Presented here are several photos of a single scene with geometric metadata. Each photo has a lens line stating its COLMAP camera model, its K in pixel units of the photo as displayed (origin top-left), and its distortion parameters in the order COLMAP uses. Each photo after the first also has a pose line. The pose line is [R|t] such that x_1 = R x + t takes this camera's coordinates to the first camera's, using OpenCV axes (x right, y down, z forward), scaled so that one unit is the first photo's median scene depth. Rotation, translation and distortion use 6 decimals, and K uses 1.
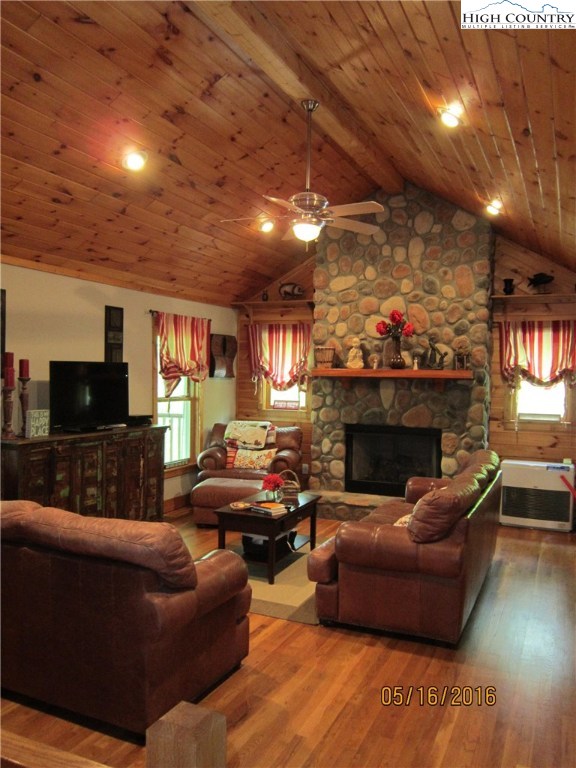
lens RADIAL K [[635.0, 0, 288.0], [0, 635.0, 384.0], [0, 0, 1]] dist [-0.038341, -0.001802]
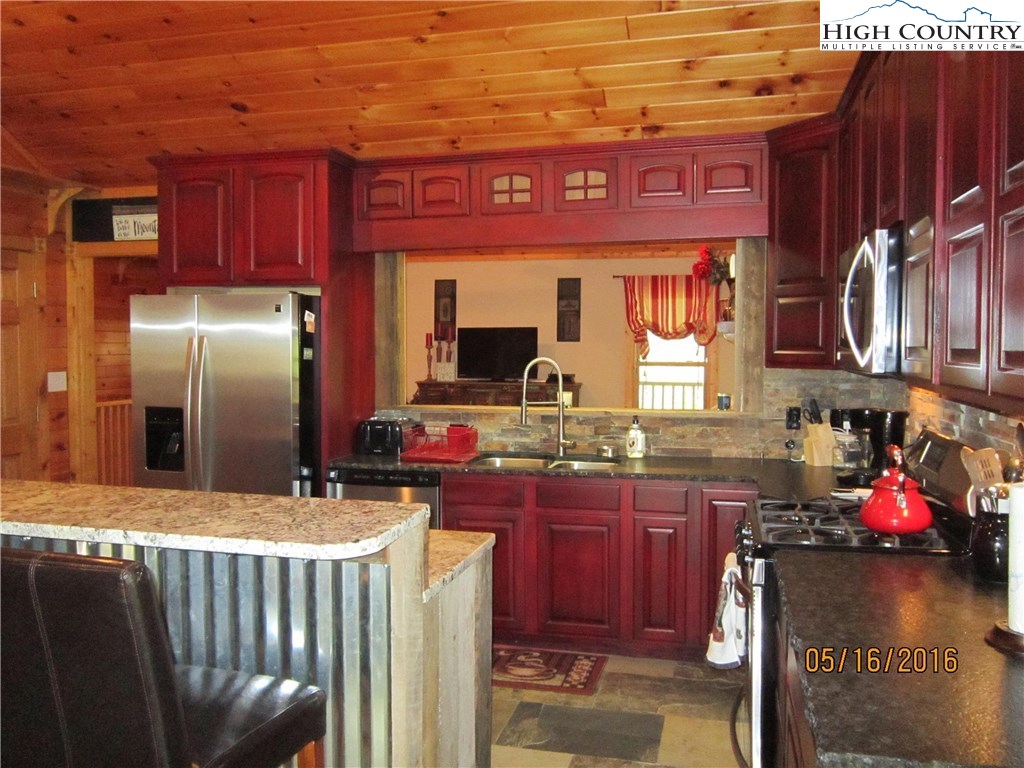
lens RADIAL K [[846.6, 0, 512.0], [0, 846.6, 384.0], [0, 0, 1]] dist [-0.038341, -0.001802]
pose [[0.168041, 0.031817, -0.985266, 1.418993], [-0.017891, 0.999413, 0.029223, 0.028612], [0.985618, 0.012717, 0.168511, 0.758298]]
